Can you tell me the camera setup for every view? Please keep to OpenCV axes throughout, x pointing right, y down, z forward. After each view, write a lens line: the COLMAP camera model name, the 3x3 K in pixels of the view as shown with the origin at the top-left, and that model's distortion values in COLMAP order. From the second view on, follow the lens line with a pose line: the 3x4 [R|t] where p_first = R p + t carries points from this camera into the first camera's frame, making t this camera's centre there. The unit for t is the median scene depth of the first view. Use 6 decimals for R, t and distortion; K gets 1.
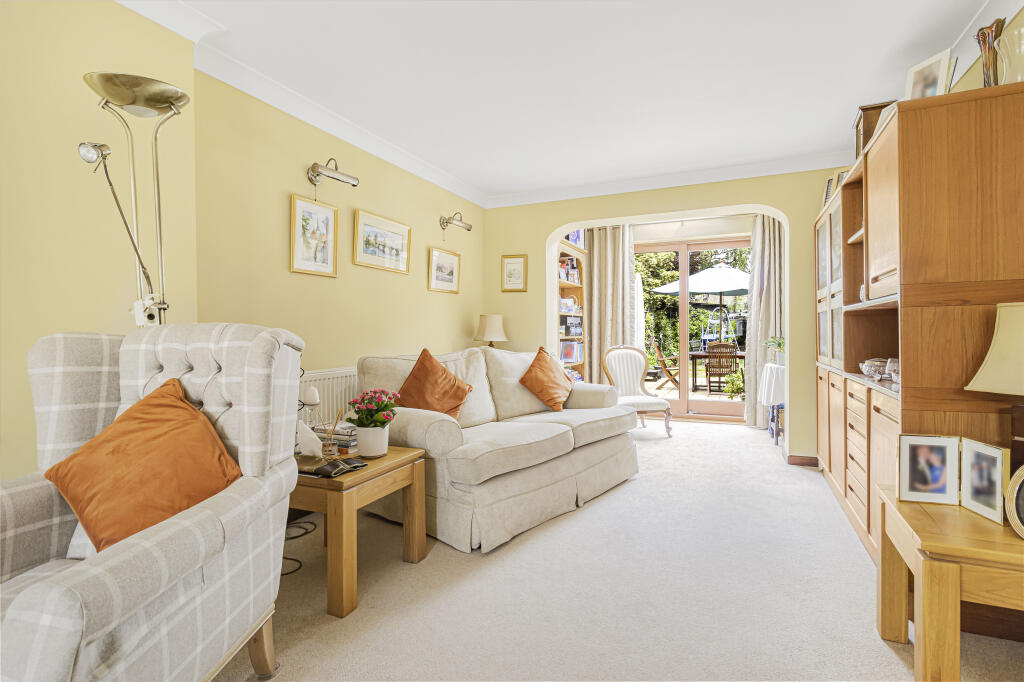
lens RADIAL K [[523.3, 0, 516.1], [0, 523.3, 339.0], [0, 0, 1]] dist [-0.002295, -0.000160]
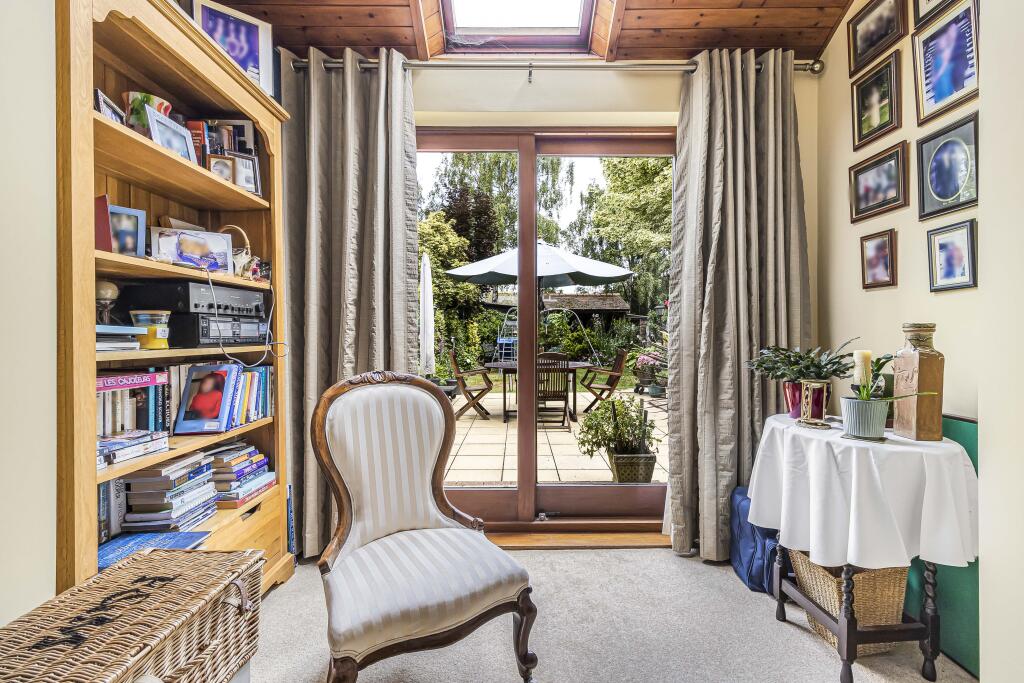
lens RADIAL K [[494.3, 0, 515.9], [0, 494.3, 335.3], [0, 0, 1]] dist [-0.005666, -0.000685]
pose [[0.916852, 0.002825, 0.399216, 0.143915], [0.001921, 0.999932, -0.011488, -0.008421], [-0.399222, 0.011299, 0.916785, 0.618011]]
